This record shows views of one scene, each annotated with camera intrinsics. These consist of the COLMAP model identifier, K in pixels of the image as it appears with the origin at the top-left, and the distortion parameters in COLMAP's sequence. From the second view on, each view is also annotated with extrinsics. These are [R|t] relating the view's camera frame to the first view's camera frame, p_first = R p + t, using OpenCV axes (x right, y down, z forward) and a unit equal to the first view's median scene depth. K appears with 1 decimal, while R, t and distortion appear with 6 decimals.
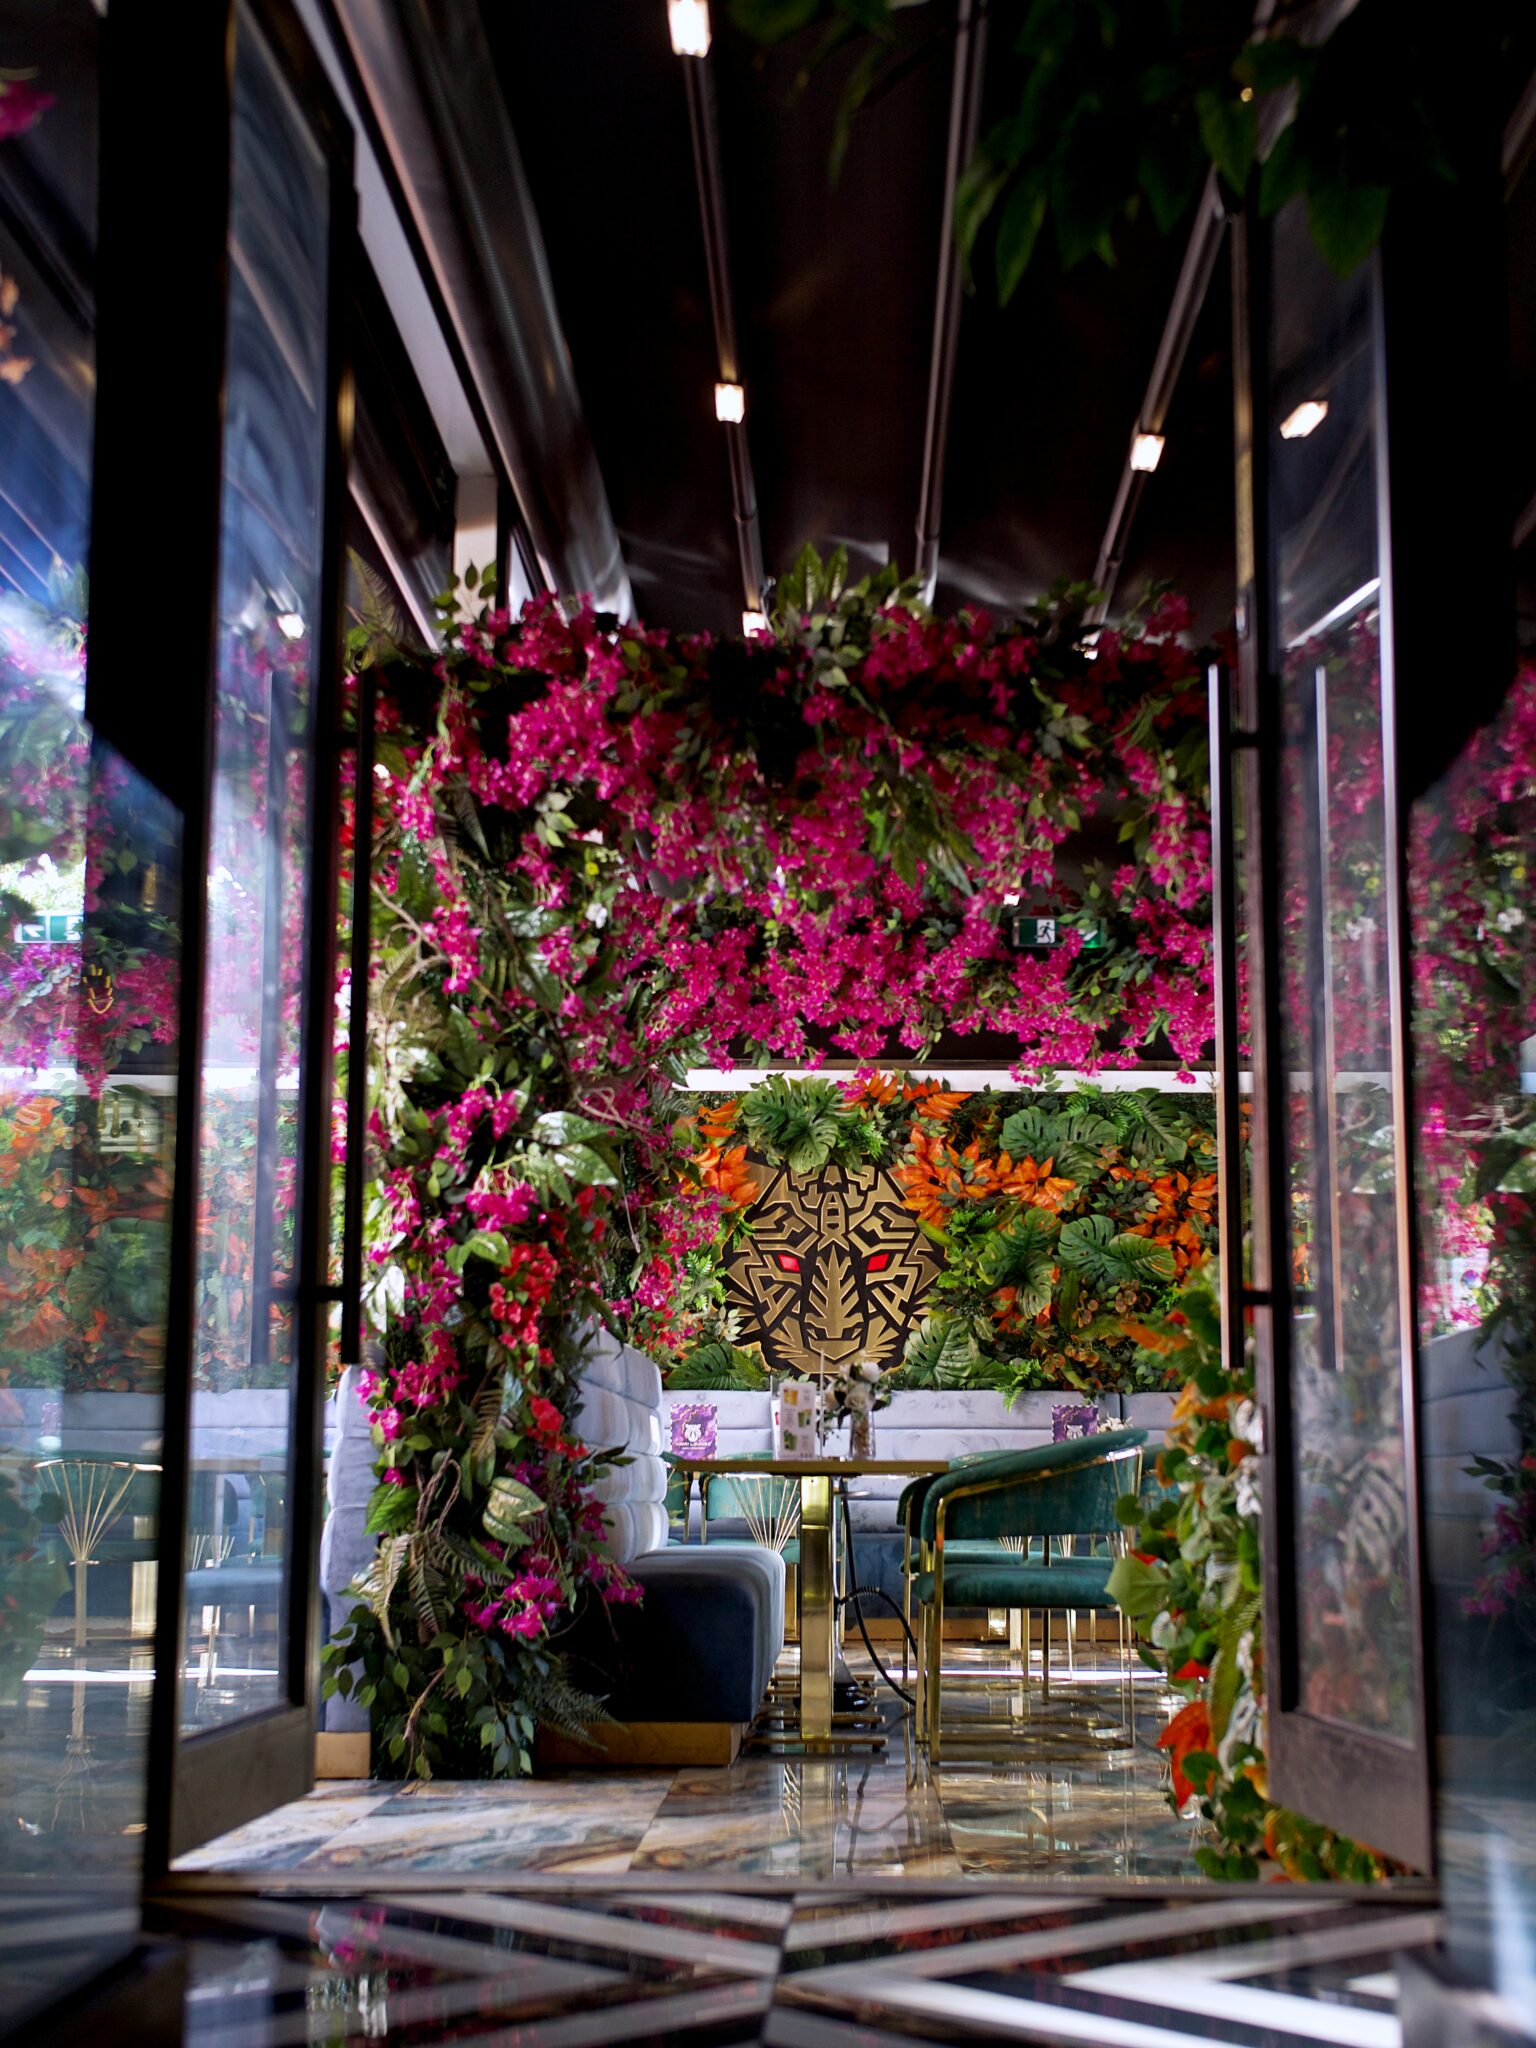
lens RADIAL K [[2850.2, 0, 768.0], [0, 2850.2, 1024.0], [0, 0, 1]] dist [0.008820, 0.350920]
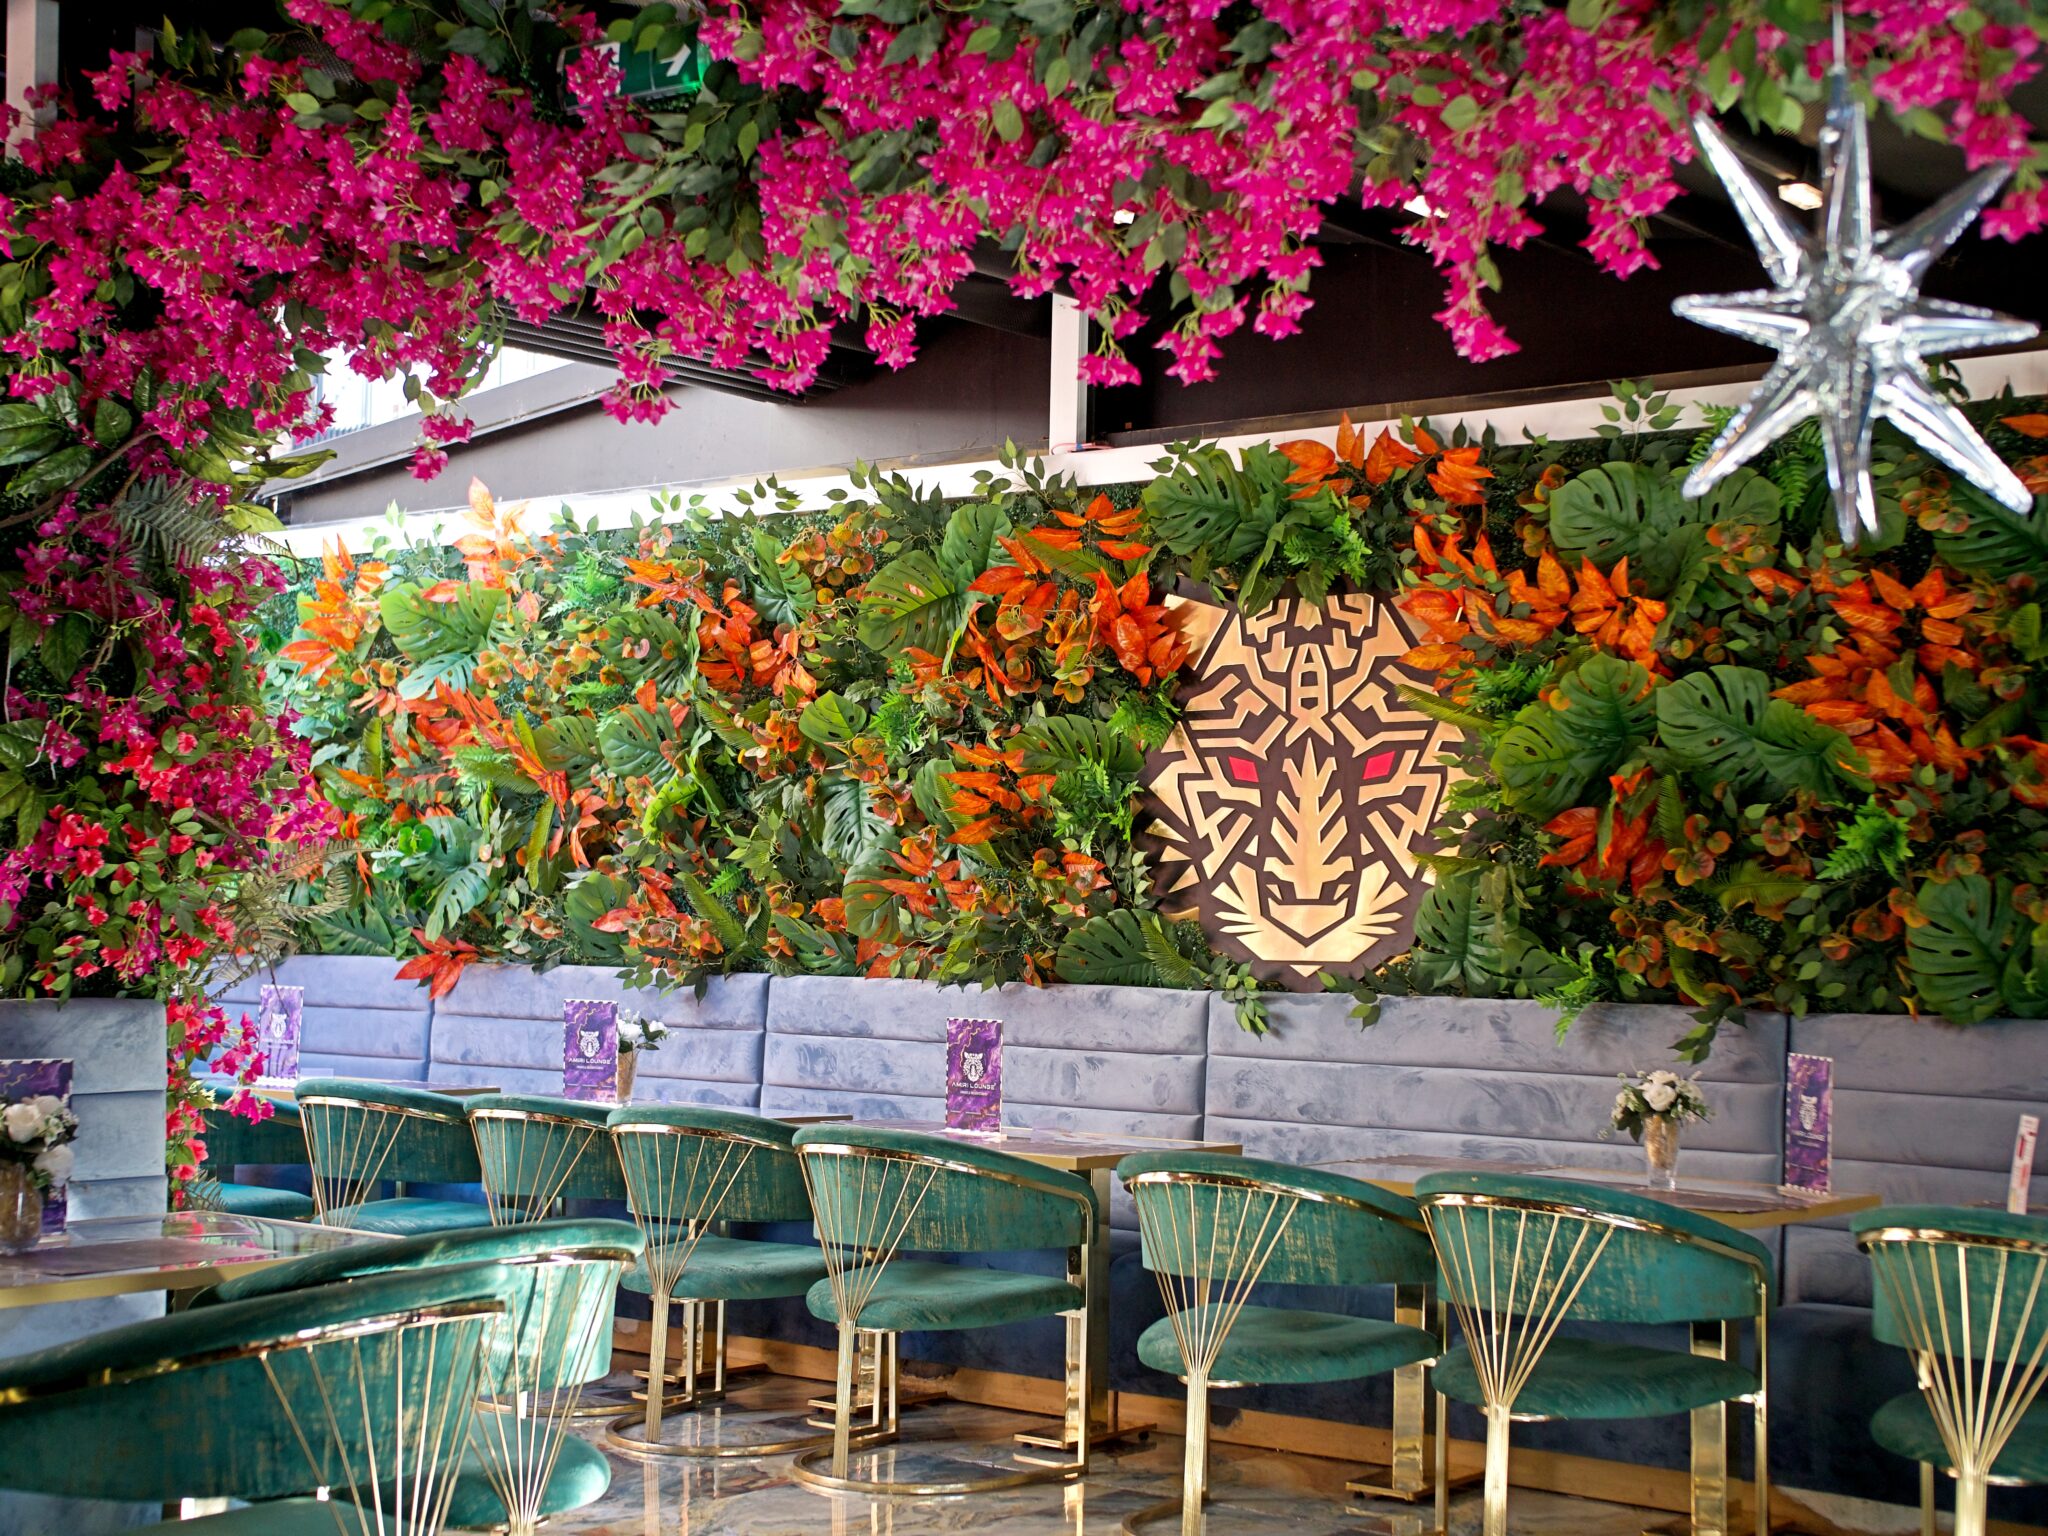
lens RADIAL K [[2850.2, 0, 1032.3], [0, 2850.2, 746.7], [0, 0, 1]] dist [0.008820, 0.350920]
pose [[0.800528, -0.022513, -0.598872, 0.318998], [0.080744, 0.994234, 0.070557, 0.035291], [0.593830, -0.104838, 0.797731, 0.516032]]
